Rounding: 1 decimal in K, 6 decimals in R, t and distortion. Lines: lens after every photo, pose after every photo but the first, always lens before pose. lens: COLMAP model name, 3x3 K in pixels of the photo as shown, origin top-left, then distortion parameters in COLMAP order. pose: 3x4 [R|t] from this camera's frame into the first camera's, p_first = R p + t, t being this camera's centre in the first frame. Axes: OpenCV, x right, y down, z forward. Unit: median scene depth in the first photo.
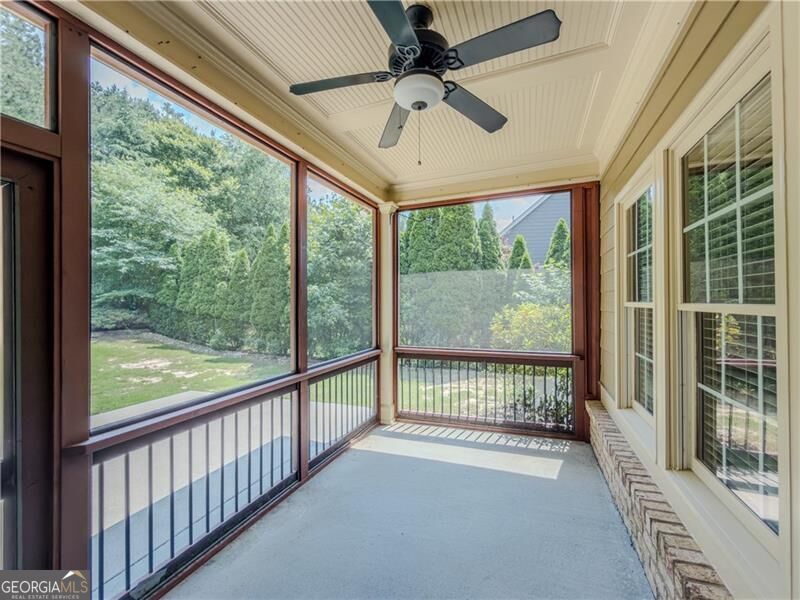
lens RADIAL K [[324.1, 0, 401.5], [0, 324.1, 301.1], [0, 0, 1]] dist [0.000323, 0.000009]
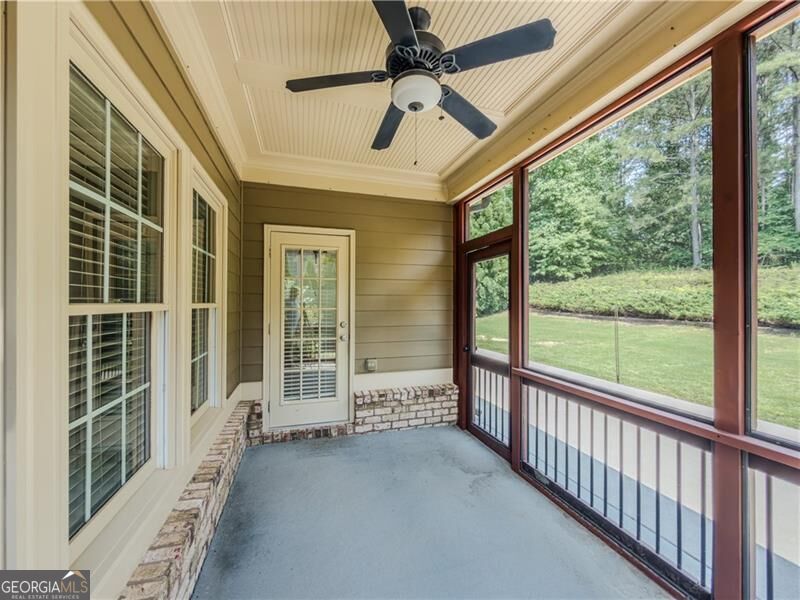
lens RADIAL K [[324.1, 0, 401.5], [0, 324.1, 301.1], [0, 0, 1]] dist [0.000323, 0.000009]
pose [[-0.771624, 0.002983, -0.636072, 0.736550], [0.006903, 0.999969, -0.003686, 0.008484], [0.636041, -0.007235, -0.771621, 1.753925]]
